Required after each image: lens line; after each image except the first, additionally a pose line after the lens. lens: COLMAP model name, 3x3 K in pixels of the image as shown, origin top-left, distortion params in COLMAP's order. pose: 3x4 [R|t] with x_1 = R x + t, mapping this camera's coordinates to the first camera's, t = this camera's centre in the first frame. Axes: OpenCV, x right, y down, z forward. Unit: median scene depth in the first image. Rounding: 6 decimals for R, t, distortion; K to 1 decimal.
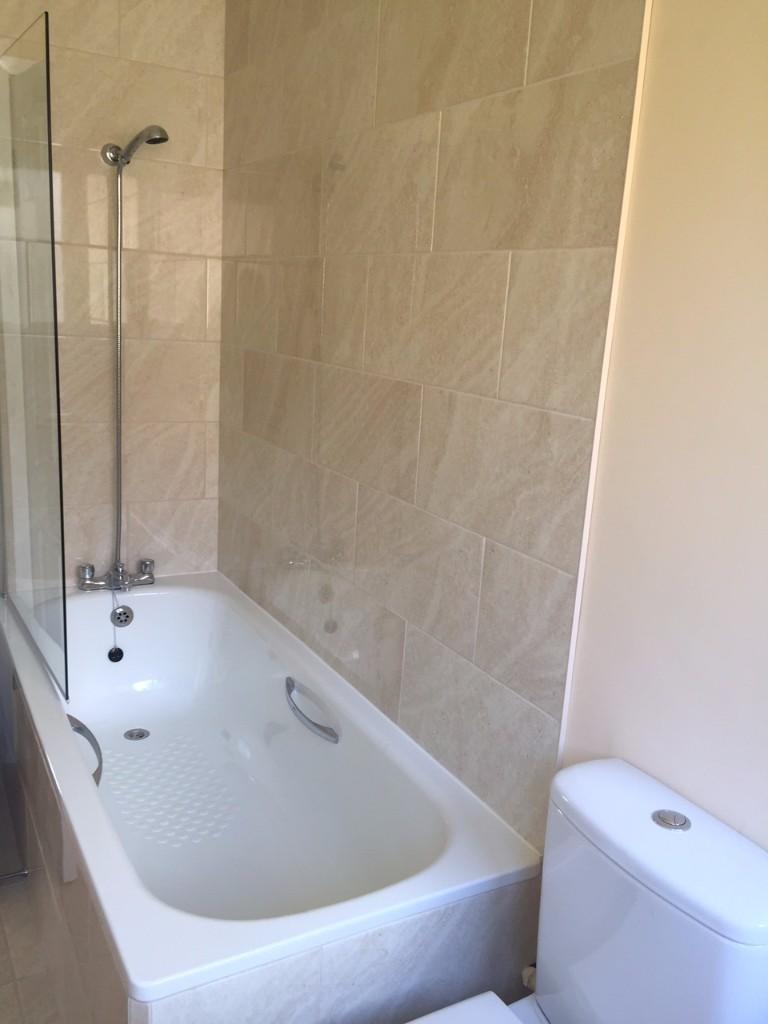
lens RADIAL K [[869.7, 0, 384.5], [0, 869.7, 512.9], [0, 0, 1]] dist [0.012204, -0.015618]
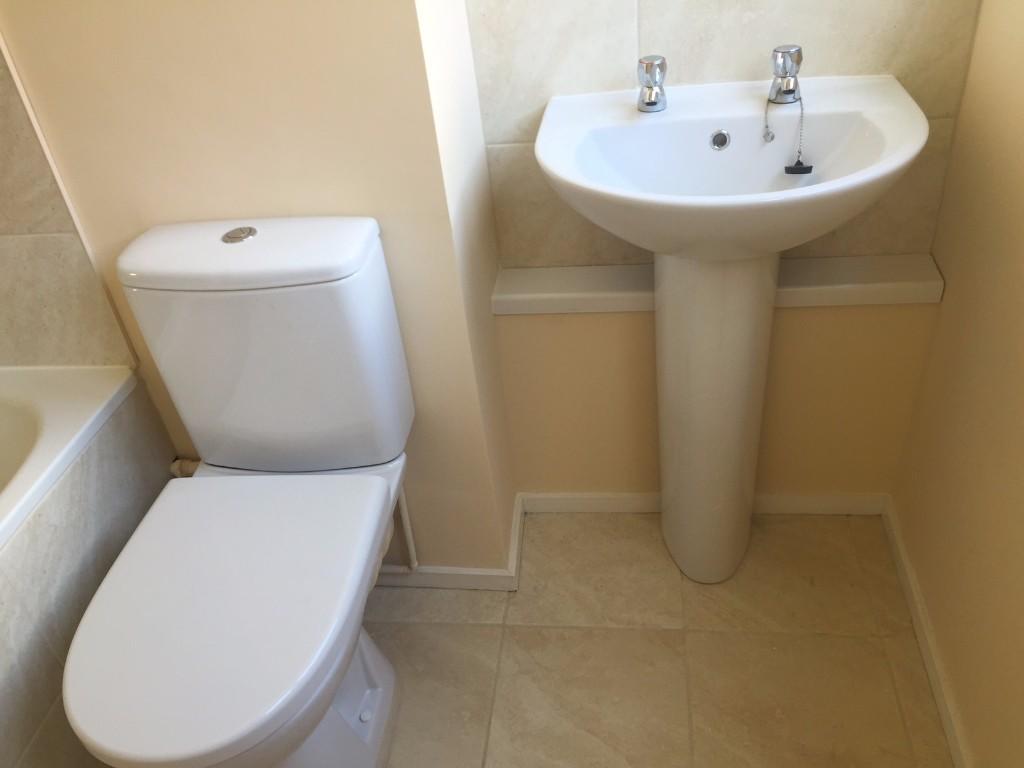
lens RADIAL K [[869.7, 0, 511.0], [0, 869.7, 384.0], [0, 0, 1]] dist [0.012204, -0.015618]
pose [[0.590817, -0.566709, 0.574261, -0.159811], [0.316775, 0.817554, 0.480894, 0.070484], [-0.742017, -0.102209, 0.662544, 0.005091]]
